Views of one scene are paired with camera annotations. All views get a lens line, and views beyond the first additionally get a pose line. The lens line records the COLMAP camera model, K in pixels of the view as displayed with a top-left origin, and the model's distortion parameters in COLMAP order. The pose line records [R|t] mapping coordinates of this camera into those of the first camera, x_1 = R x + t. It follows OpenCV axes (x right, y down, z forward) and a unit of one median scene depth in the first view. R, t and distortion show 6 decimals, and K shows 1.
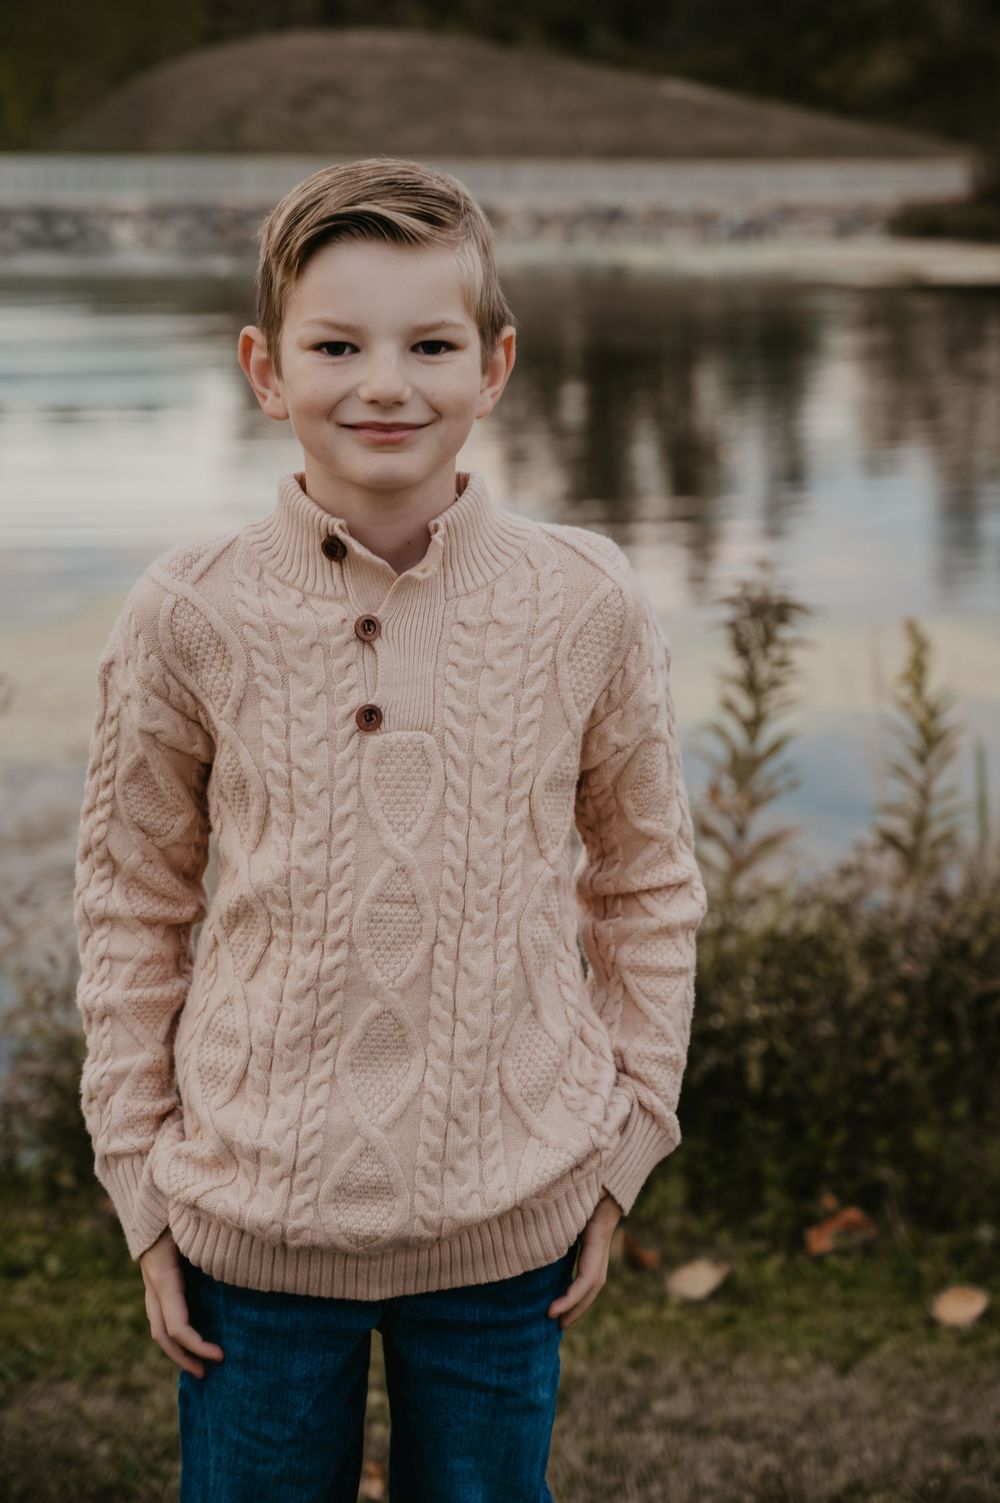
lens RADIAL K [[2996.7, 0, 500.2], [0, 2996.7, 751.1], [0, 0, 1]] dist [0.005637, 0.000000]
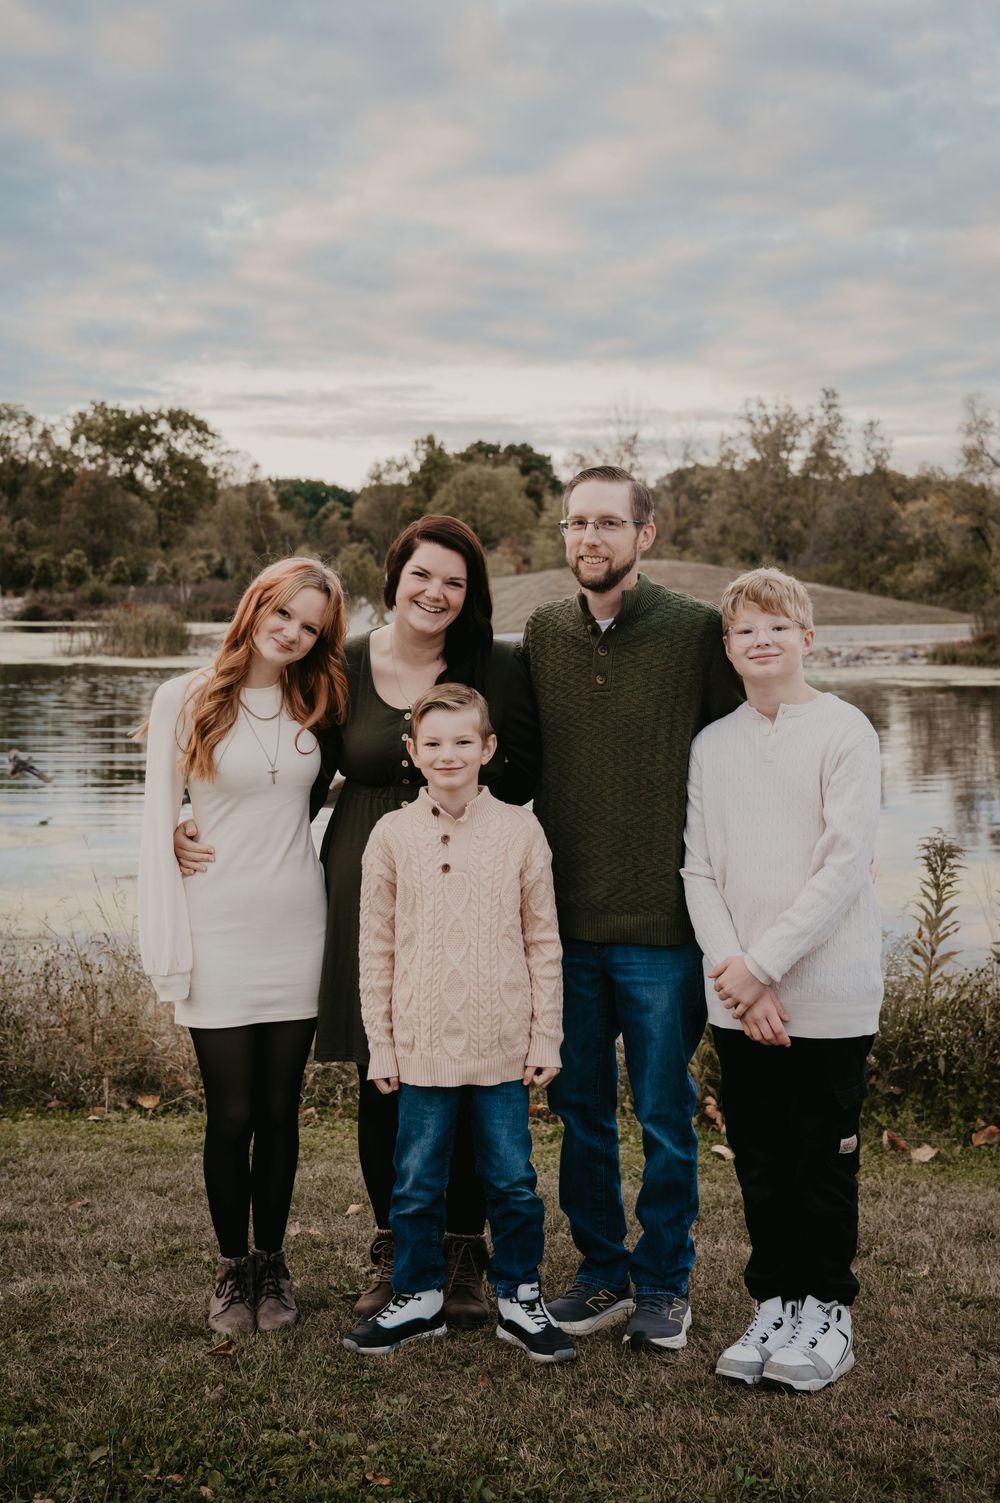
lens RADIAL K [[1682.7, 0, 499.2], [0, 1682.7, 752.3], [0, 0, 1]] dist [0.001347, 0.000000]
pose [[0.994005, -0.005285, -0.109208, -0.100335], [-0.007239, 0.993458, -0.113970, 0.024311], [0.109096, 0.114077, 0.987464, -0.268605]]
